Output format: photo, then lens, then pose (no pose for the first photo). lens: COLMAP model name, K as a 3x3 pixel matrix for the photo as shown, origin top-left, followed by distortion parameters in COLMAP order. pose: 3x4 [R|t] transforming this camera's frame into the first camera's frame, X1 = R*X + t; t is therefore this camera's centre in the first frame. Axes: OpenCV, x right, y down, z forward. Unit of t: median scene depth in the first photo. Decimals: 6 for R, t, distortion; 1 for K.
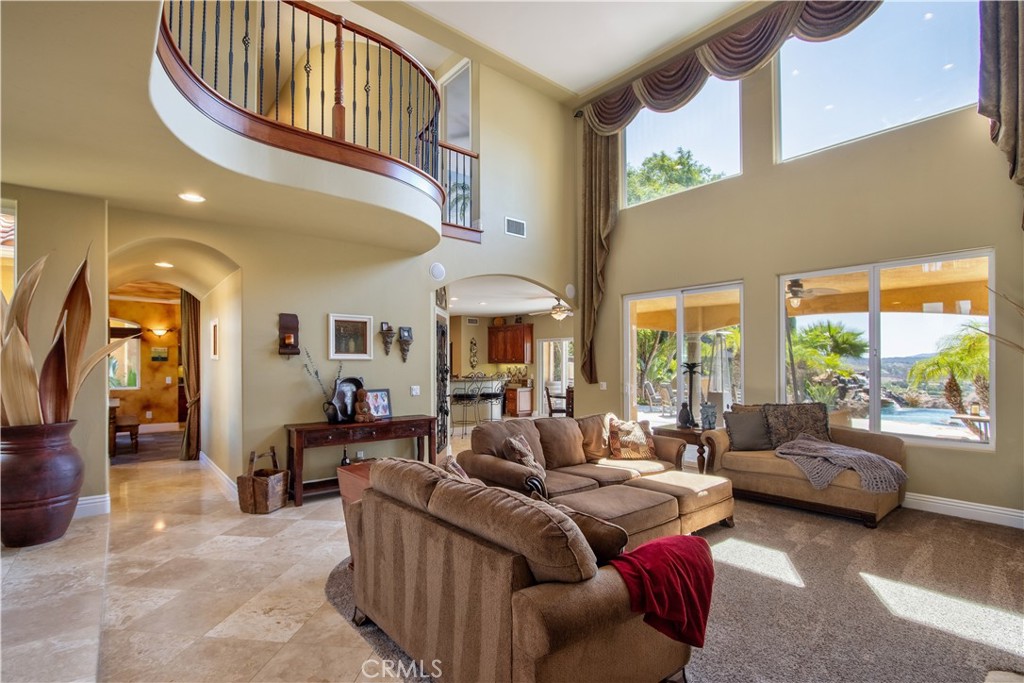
lens RADIAL K [[478.7, 0, 512.0], [0, 478.7, 341.5], [0, 0, 1]] dist [0.001230, 0.000043]
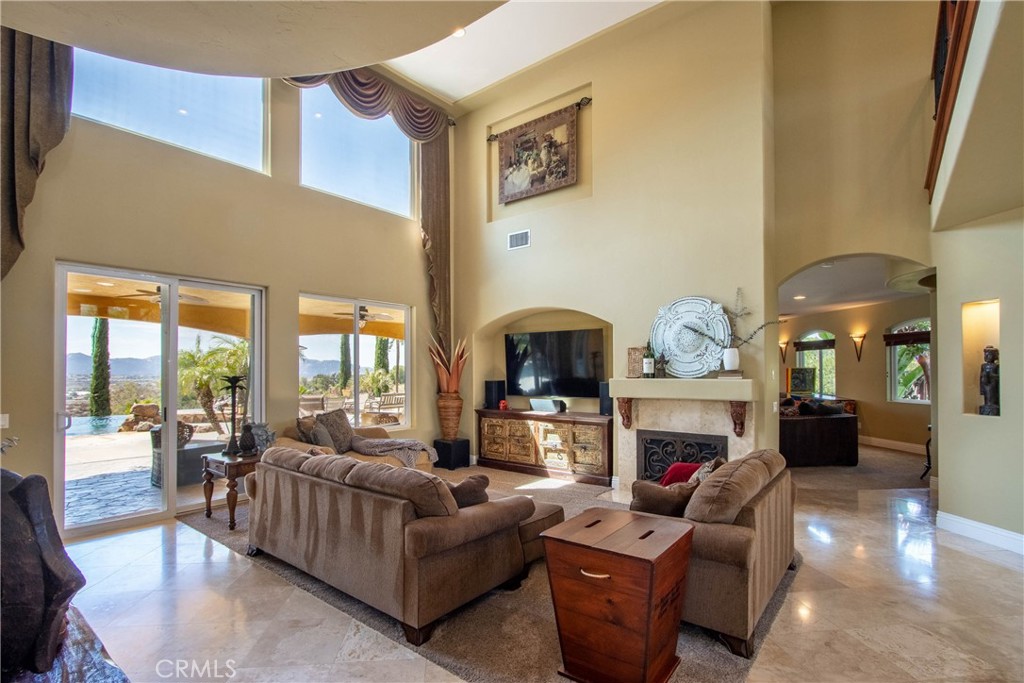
lens RADIAL K [[478.7, 0, 512.0], [0, 478.7, 341.5], [0, 0, 1]] dist [0.001230, 0.000043]
pose [[-0.205763, 0.056316, 0.976980, -0.378884], [-0.035208, 0.997270, -0.064900, 0.014663], [-0.977968, -0.047751, -0.203218, 0.511254]]
